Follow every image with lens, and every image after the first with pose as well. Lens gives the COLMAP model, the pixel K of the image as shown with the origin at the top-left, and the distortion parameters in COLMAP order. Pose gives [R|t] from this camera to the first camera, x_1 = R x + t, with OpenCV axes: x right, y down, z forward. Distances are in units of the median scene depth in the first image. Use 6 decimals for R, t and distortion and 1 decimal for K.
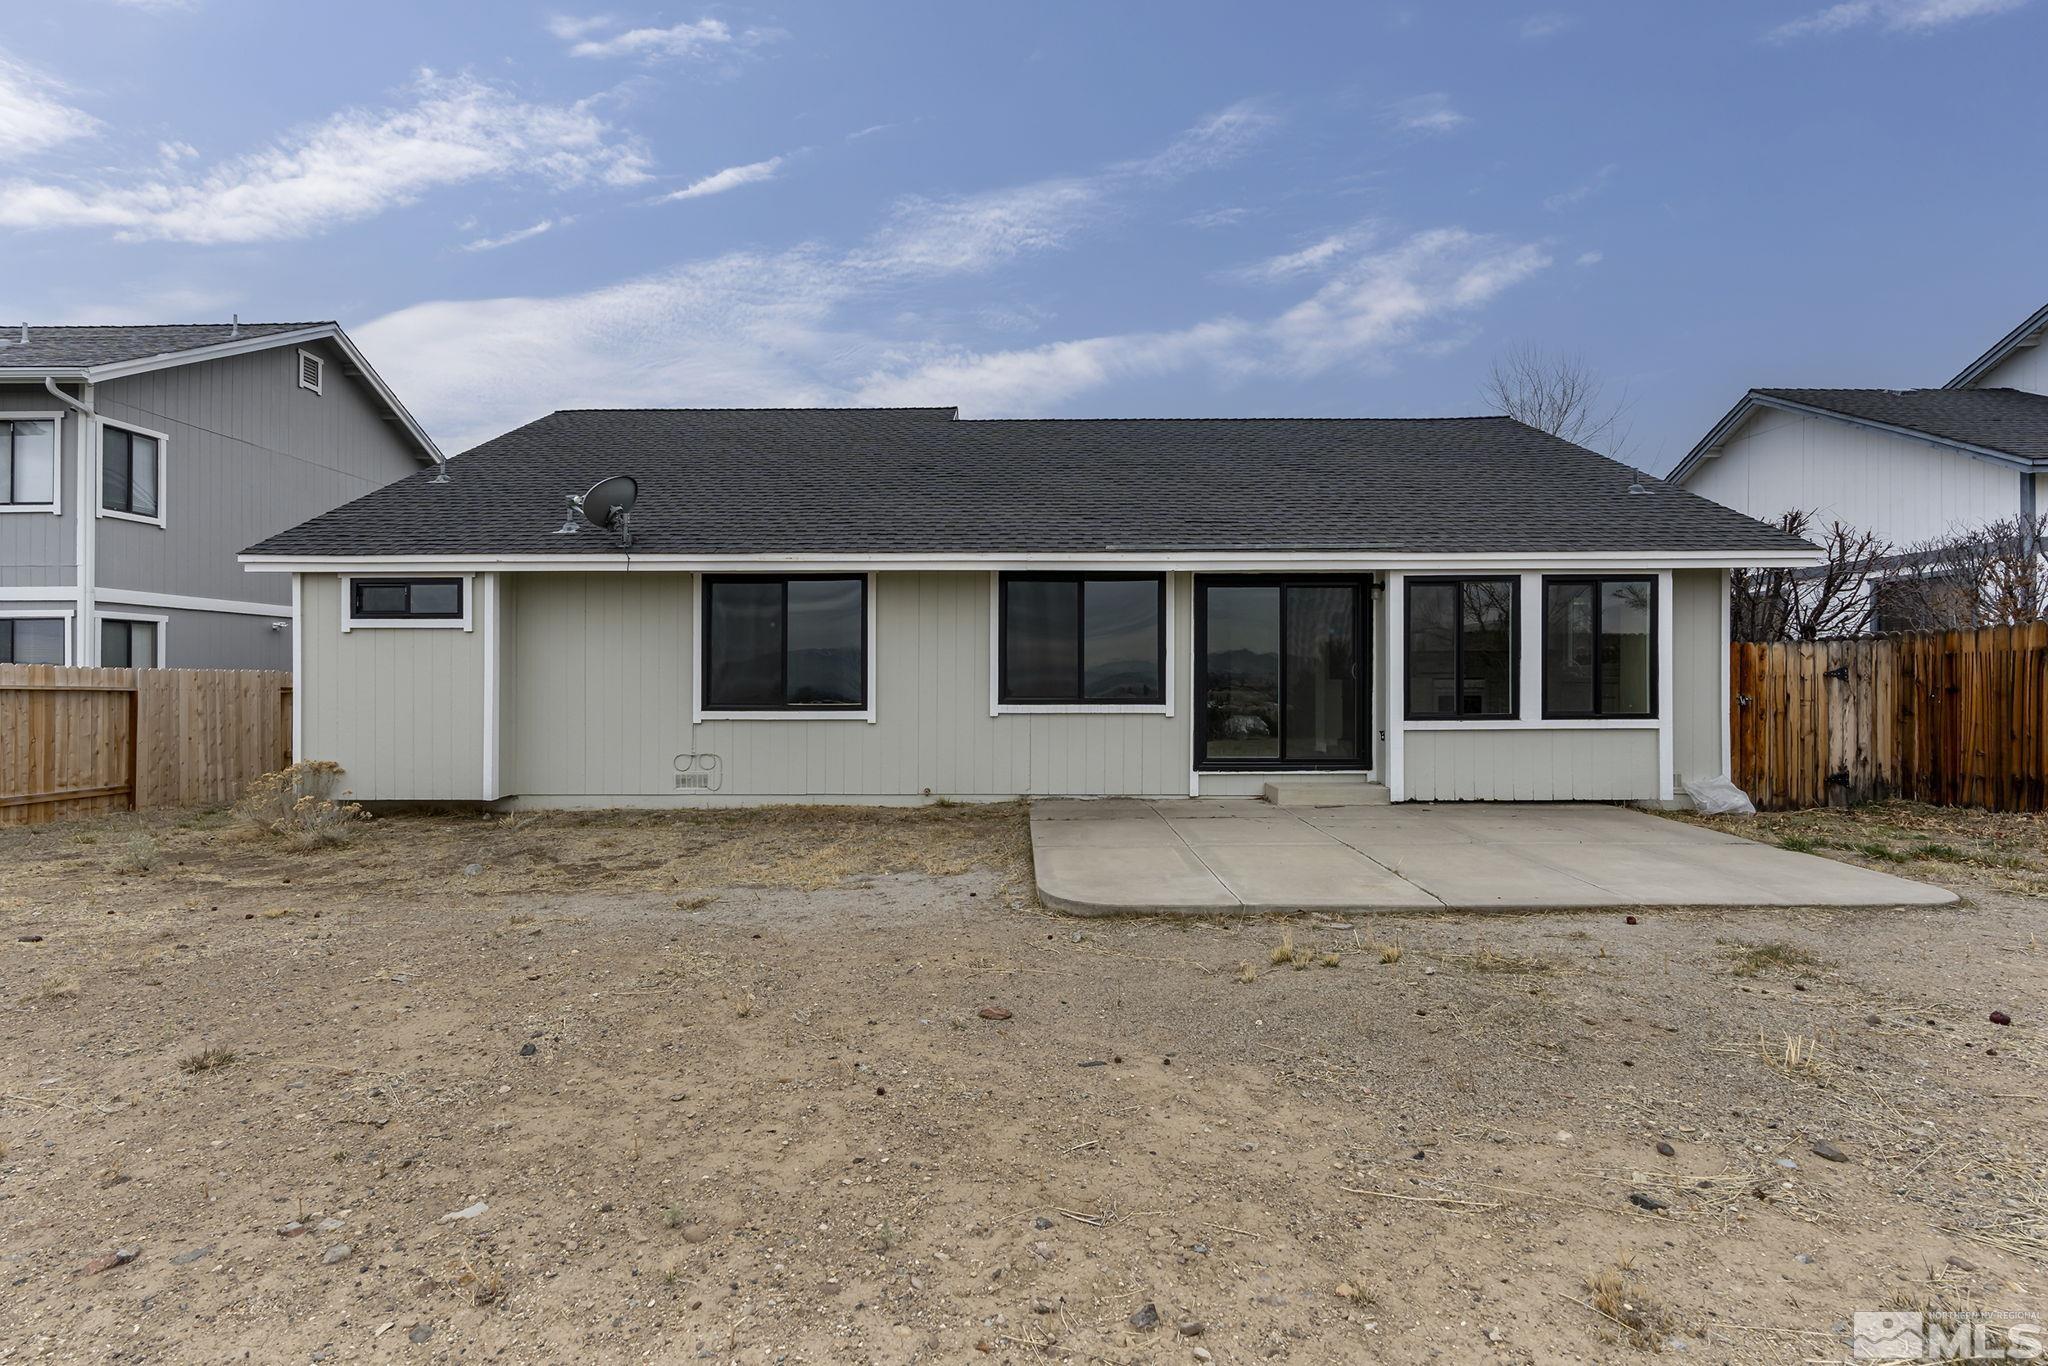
lens RADIAL K [[936.1, 0, 1023.8], [0, 936.1, 671.2], [0, 0, 1]] dist [-0.005746, -0.000089]
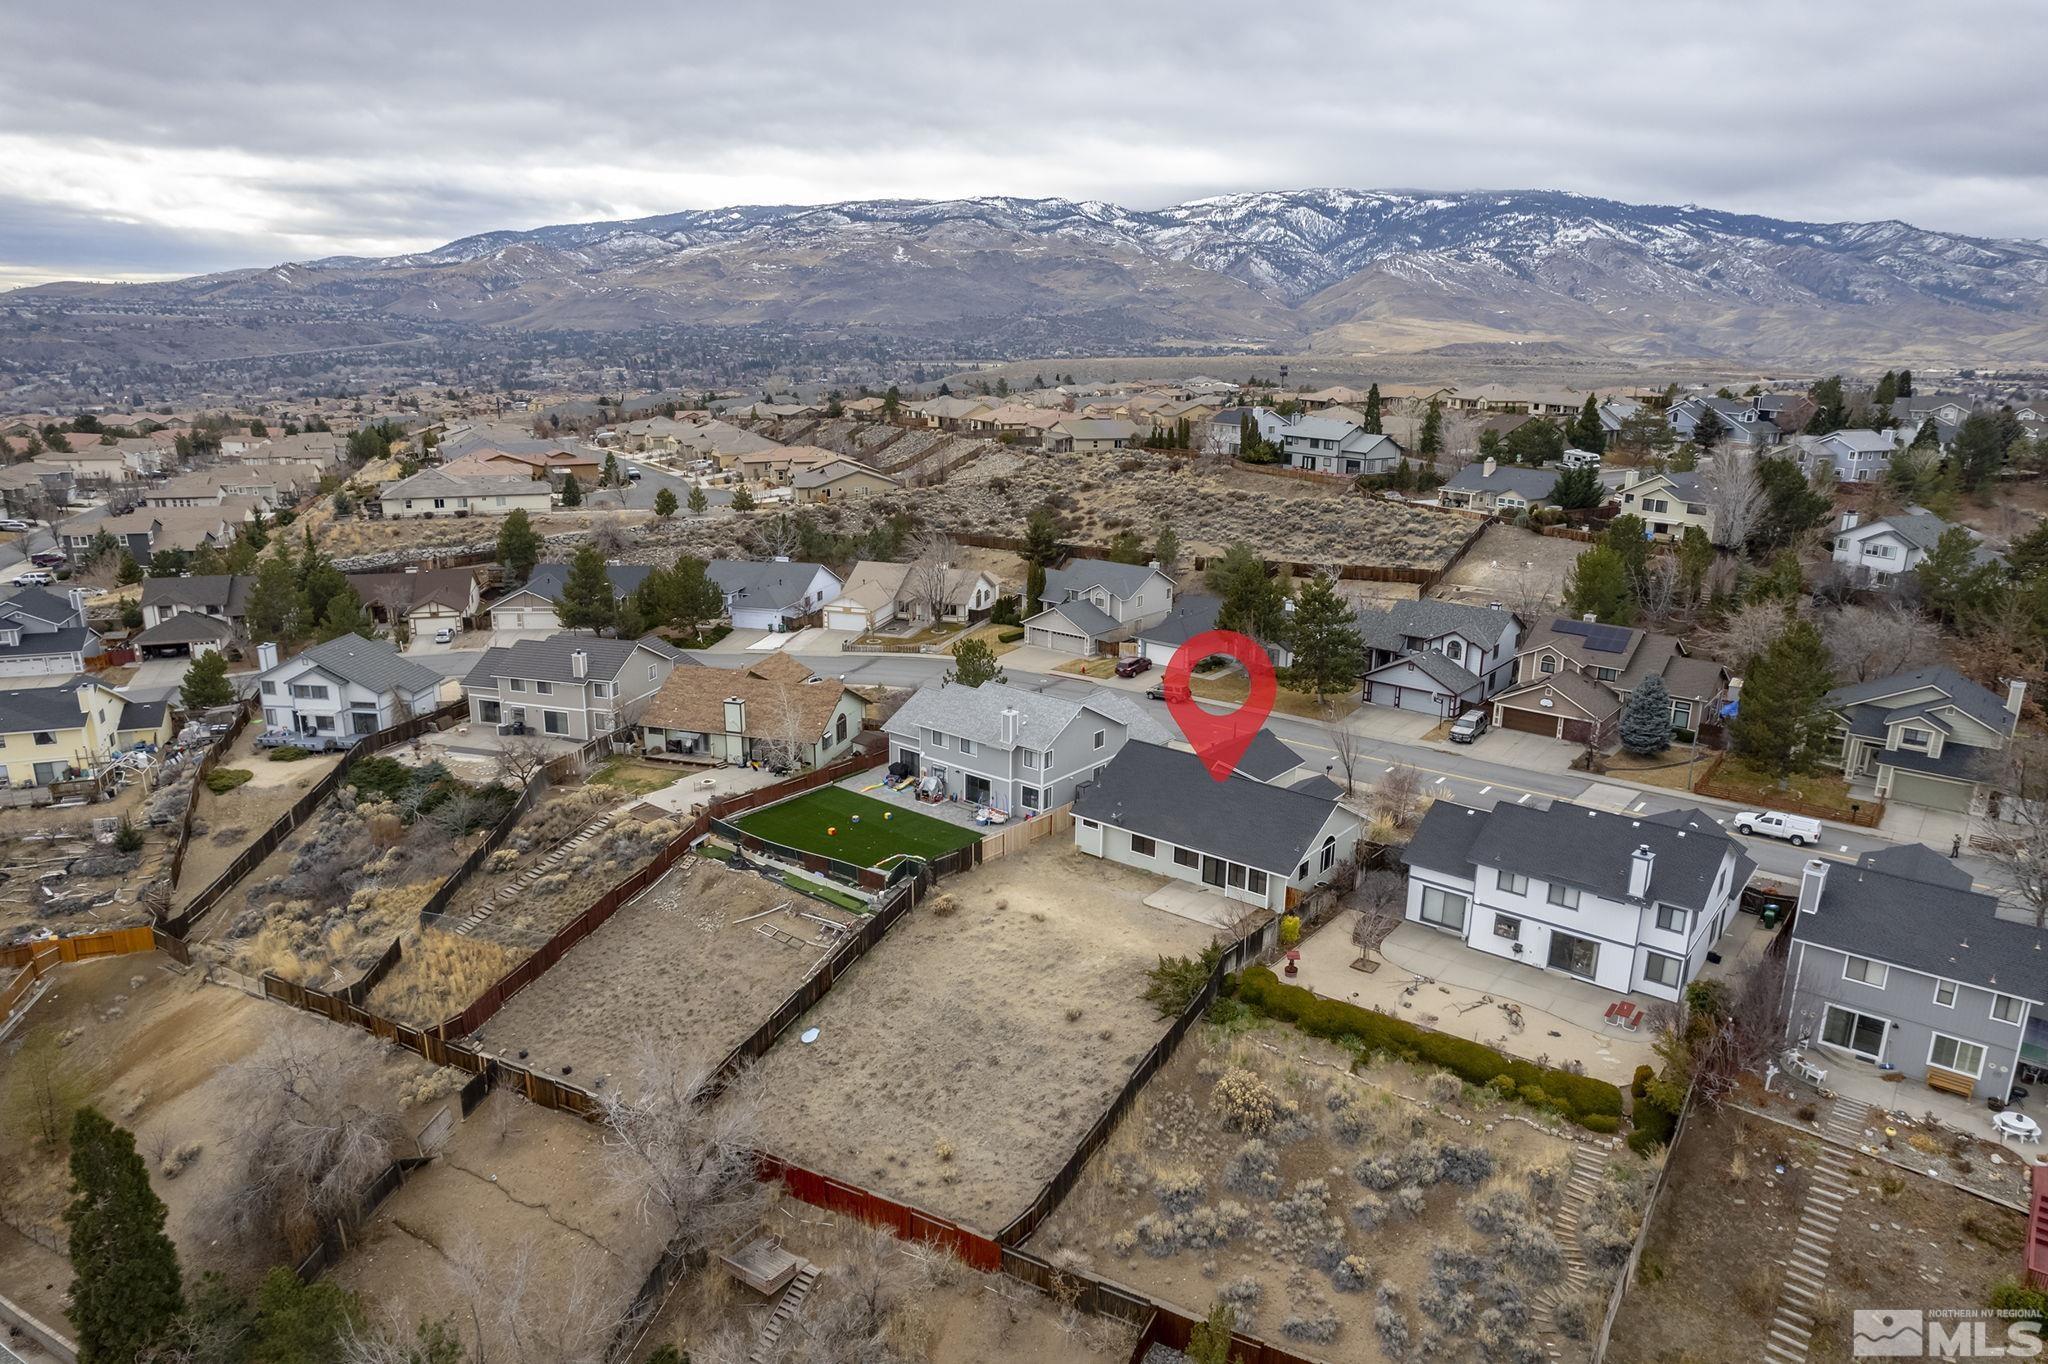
lens RADIAL K [[1395.1, 0, 1016.6], [0, 1395.1, 677.8], [0, 0, 1]] dist [-0.007750, 0.010174]
pose [[0.773279, 0.179069, -0.608255, 4.269859], [-0.010413, 0.962750, 0.270194, -3.385710], [0.633981, -0.202601, 0.746338, -5.828348]]
